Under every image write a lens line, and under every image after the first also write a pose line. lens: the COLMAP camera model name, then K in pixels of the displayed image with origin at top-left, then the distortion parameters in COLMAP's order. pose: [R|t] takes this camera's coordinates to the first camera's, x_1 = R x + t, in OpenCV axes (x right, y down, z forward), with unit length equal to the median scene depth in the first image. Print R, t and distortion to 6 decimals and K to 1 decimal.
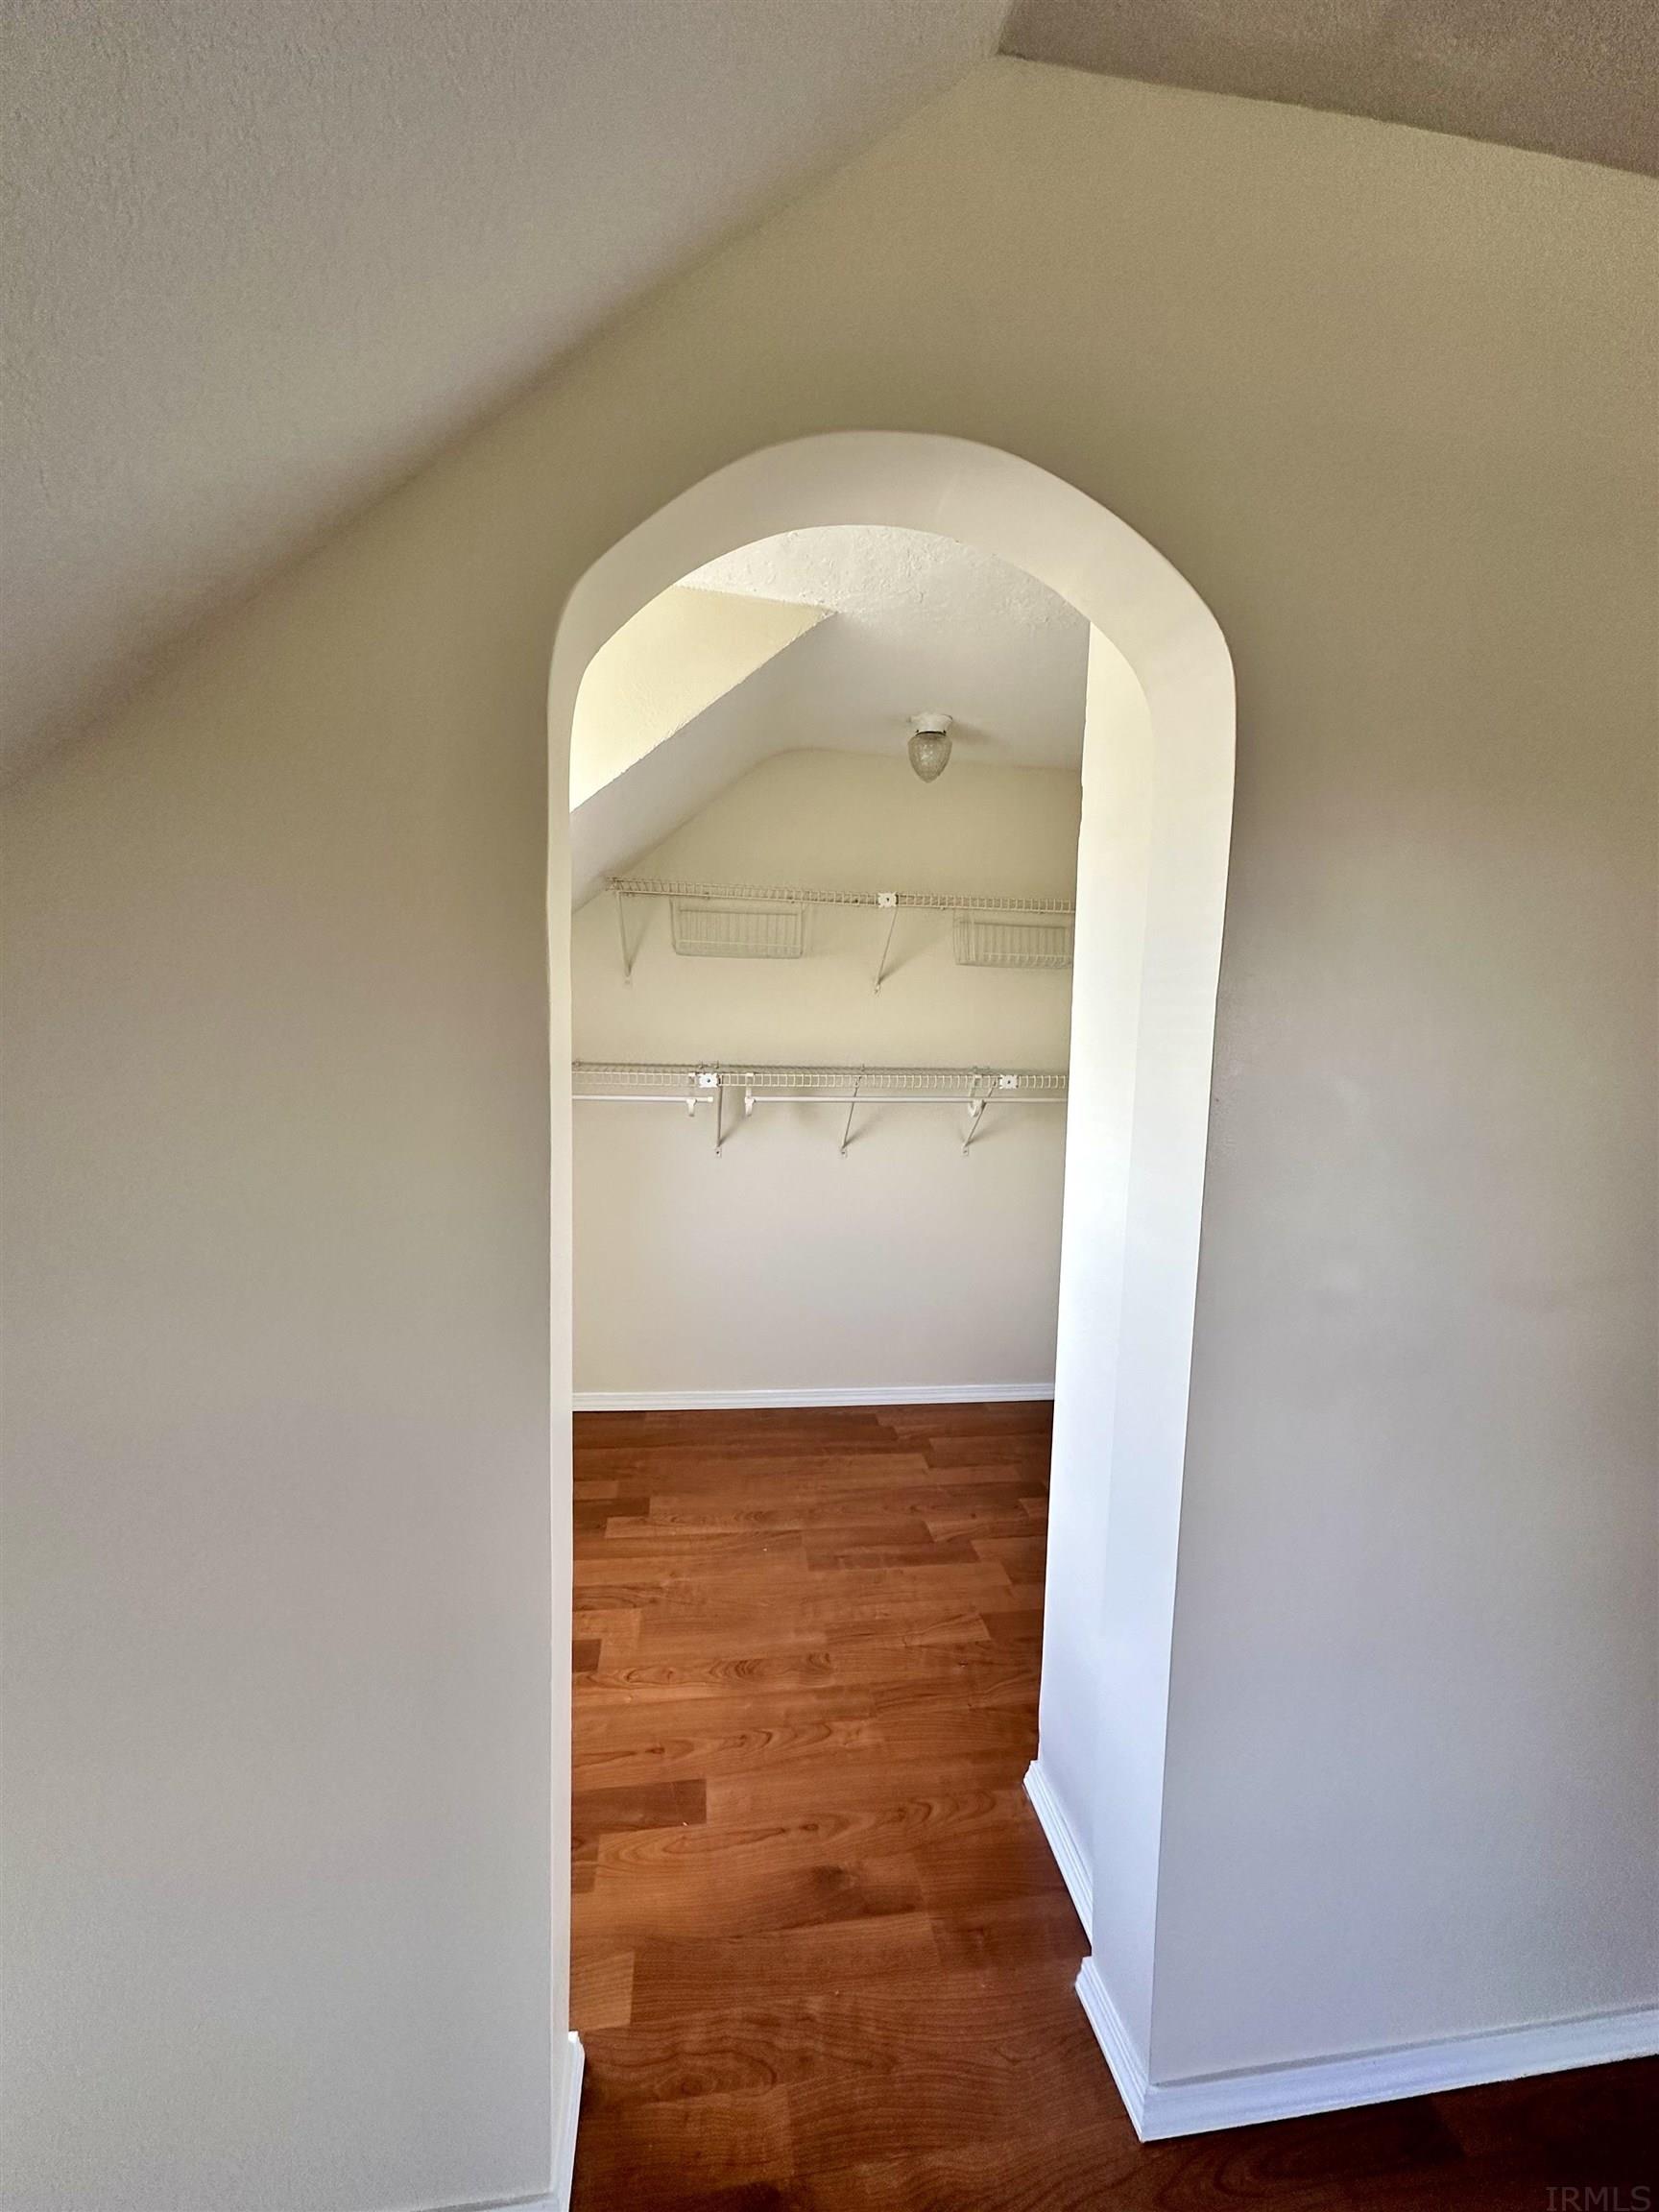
lens RADIAL K [[894.8, 0, 827.9], [0, 894.8, 1114.6], [0, 0, 1]] dist [-0.000771, 0.000480]
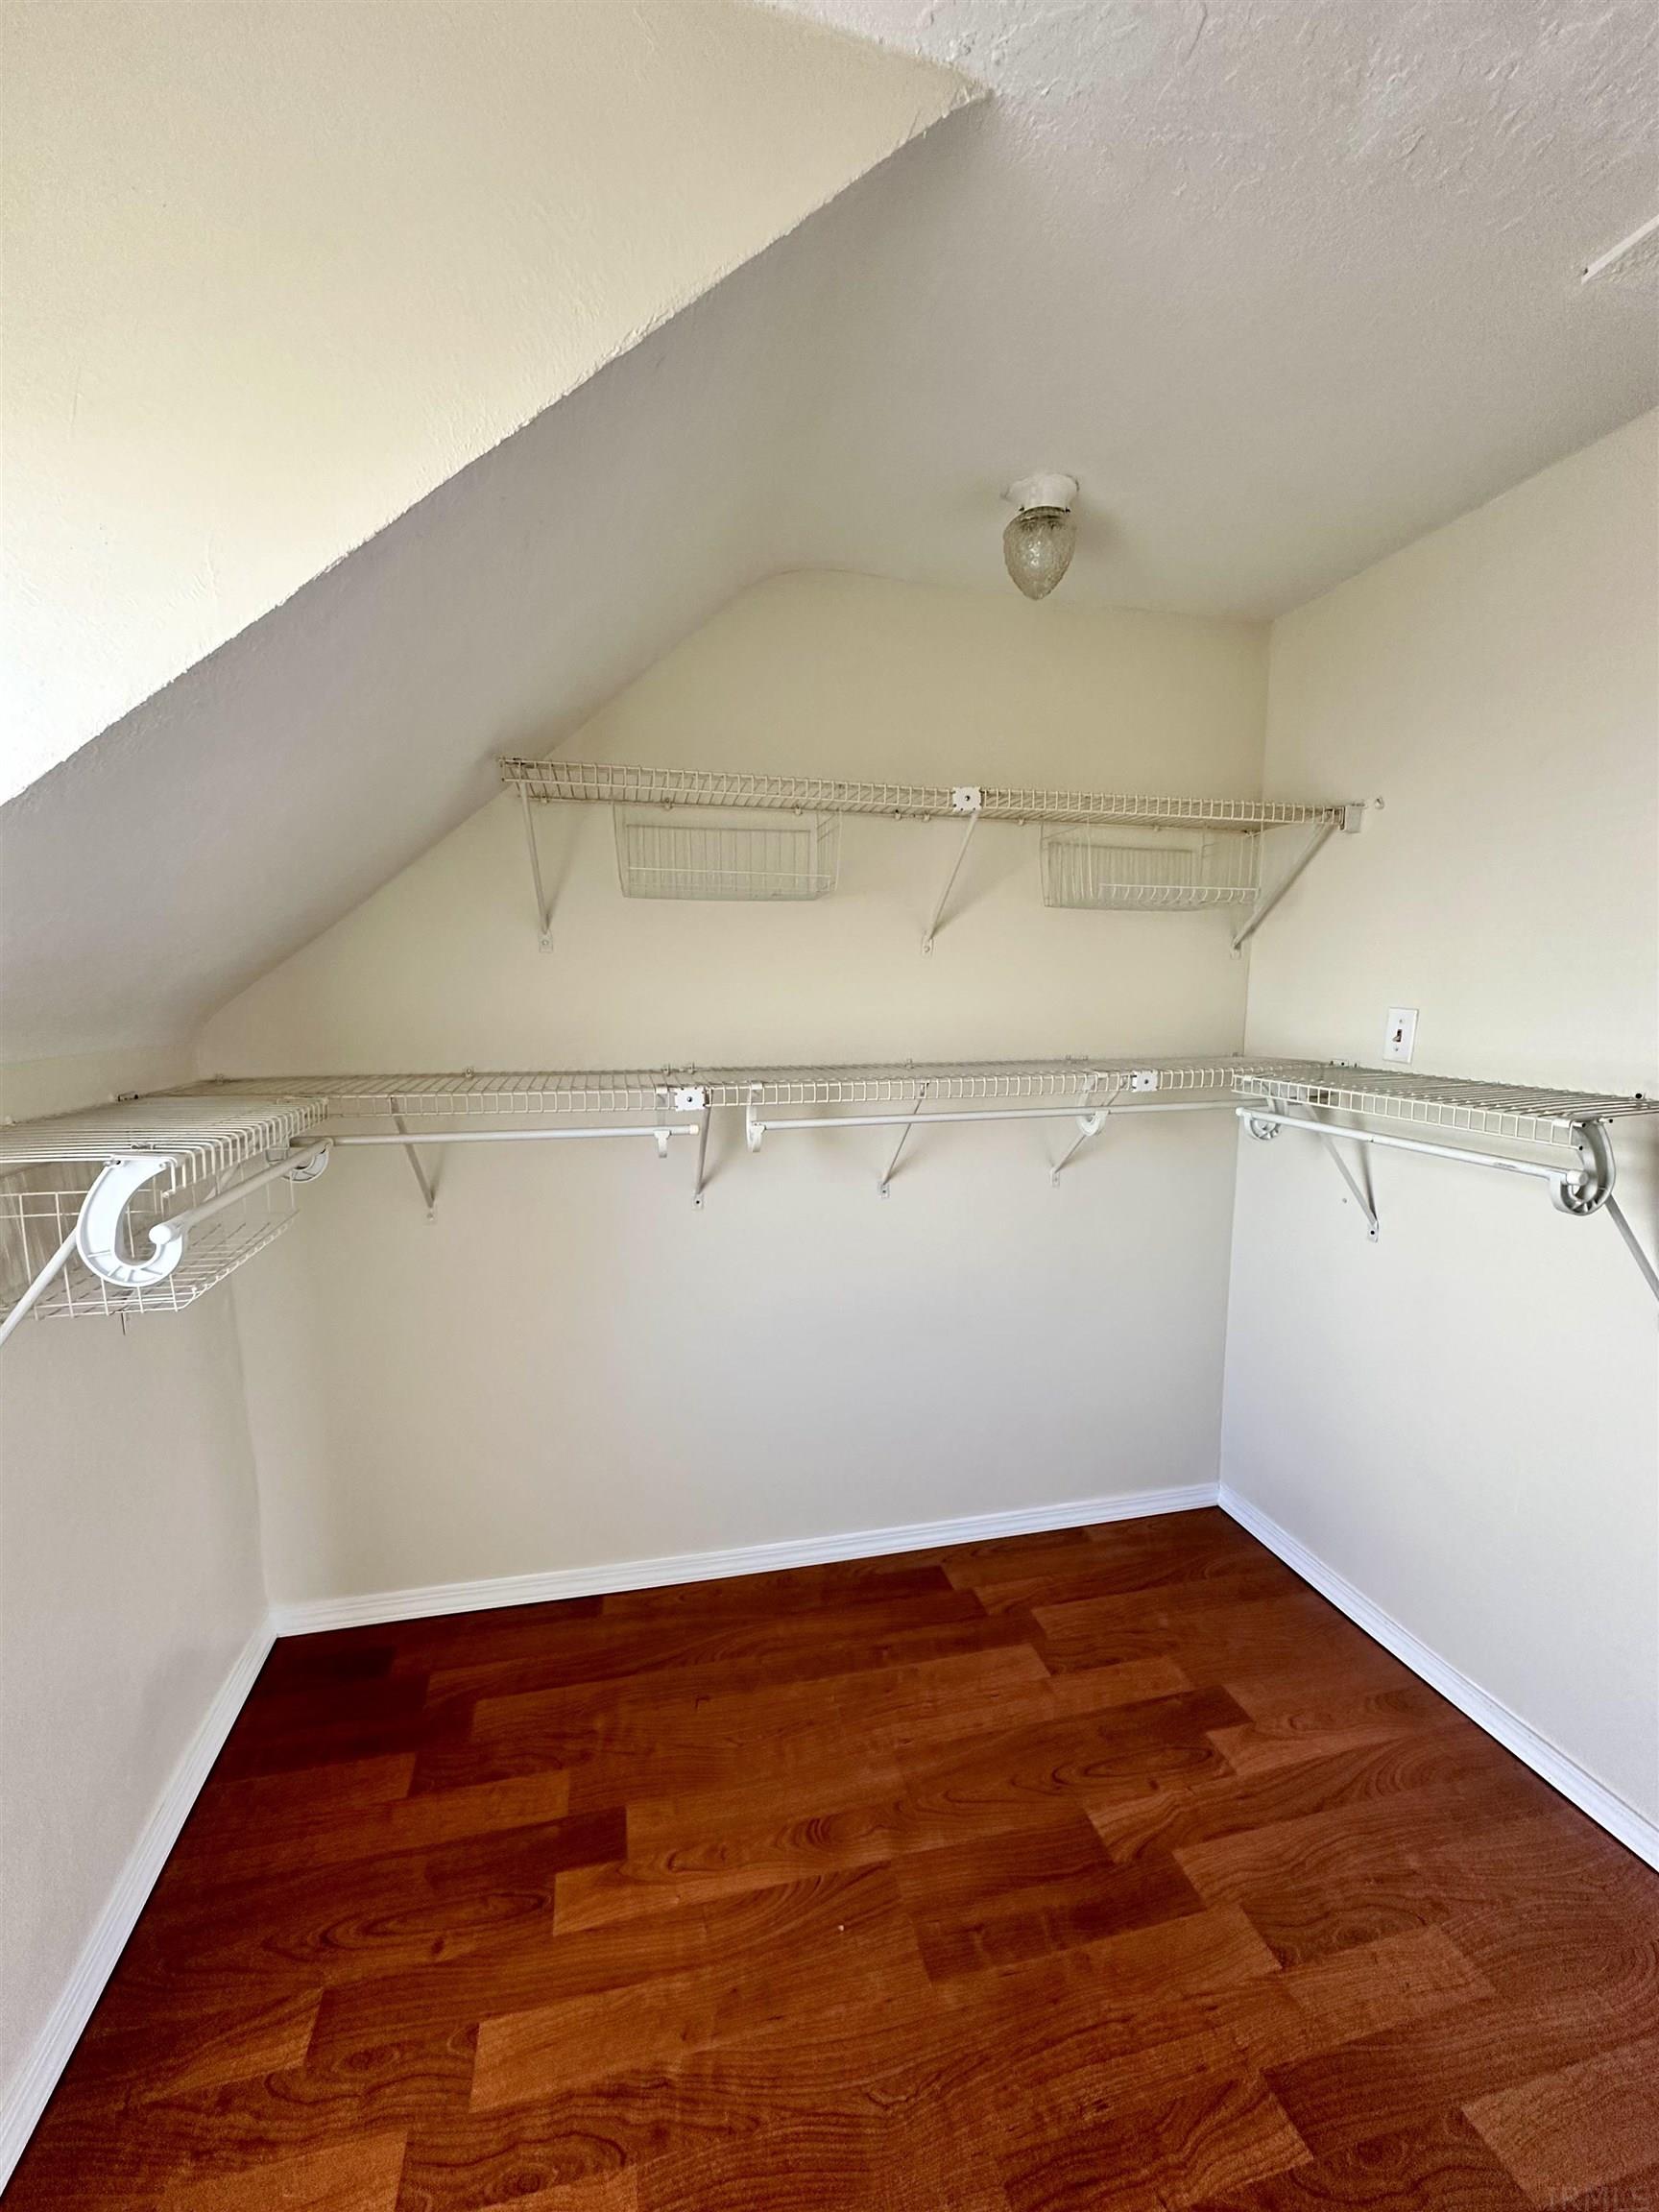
lens RADIAL K [[894.8, 0, 826.2], [0, 894.8, 1106.3], [0, 0, 1]] dist [-0.000771, 0.000480]
pose [[0.995413, -0.039636, 0.087076, -0.090656], [0.038049, 0.999079, 0.019811, -0.040220], [-0.087781, -0.016407, 0.996005, 0.370169]]
